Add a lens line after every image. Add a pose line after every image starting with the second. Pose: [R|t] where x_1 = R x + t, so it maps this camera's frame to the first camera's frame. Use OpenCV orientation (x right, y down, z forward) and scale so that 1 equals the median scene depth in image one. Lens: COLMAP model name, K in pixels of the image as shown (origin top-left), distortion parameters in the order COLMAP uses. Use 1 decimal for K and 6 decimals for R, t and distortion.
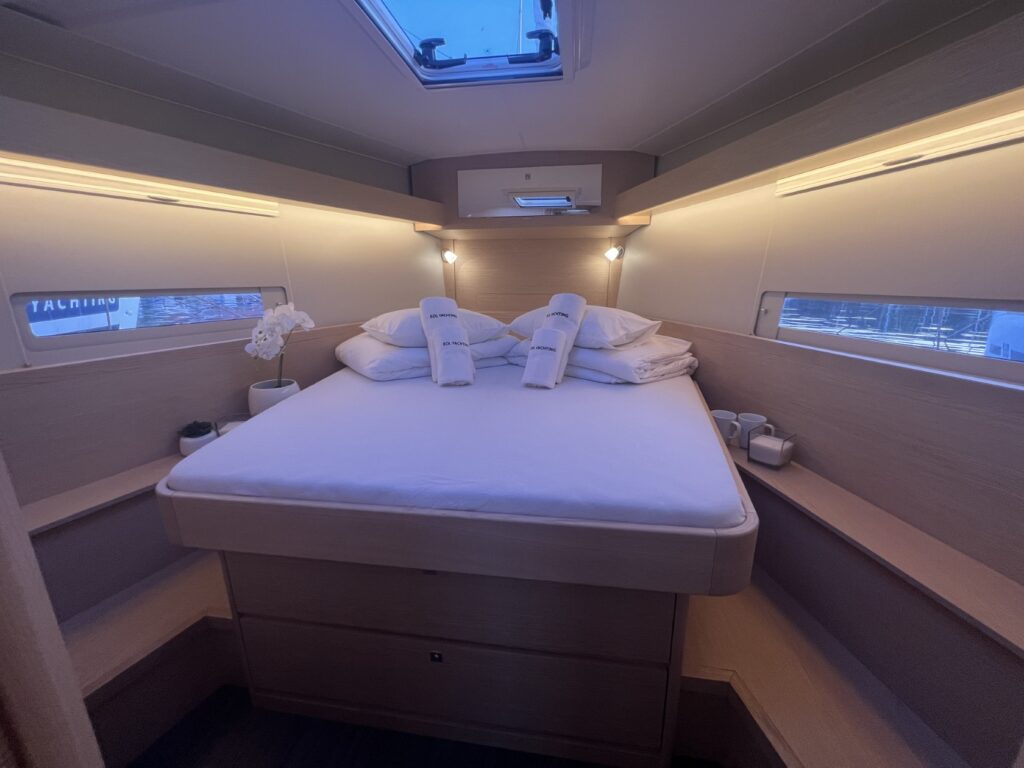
lens RADIAL K [[414.3, 0, 508.7], [0, 414.3, 383.4], [0, 0, 1]] dist [-0.001334, 0.000134]
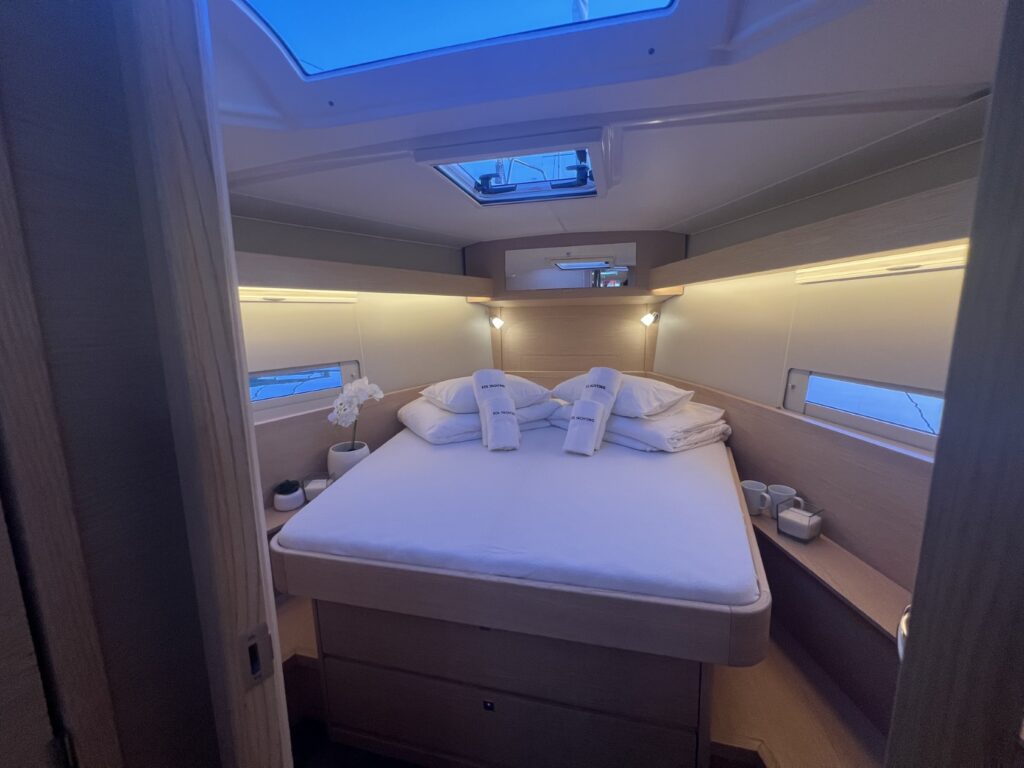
lens RADIAL K [[414.3, 0, 508.7], [0, 414.3, 383.4], [0, 0, 1]] dist [-0.001334, 0.000134]
pose [[0.995000, -0.000116, -0.099872, -0.002943], [-0.009062, 0.995770, -0.091436, -0.077043], [0.099460, 0.091884, 0.990790, -0.132453]]
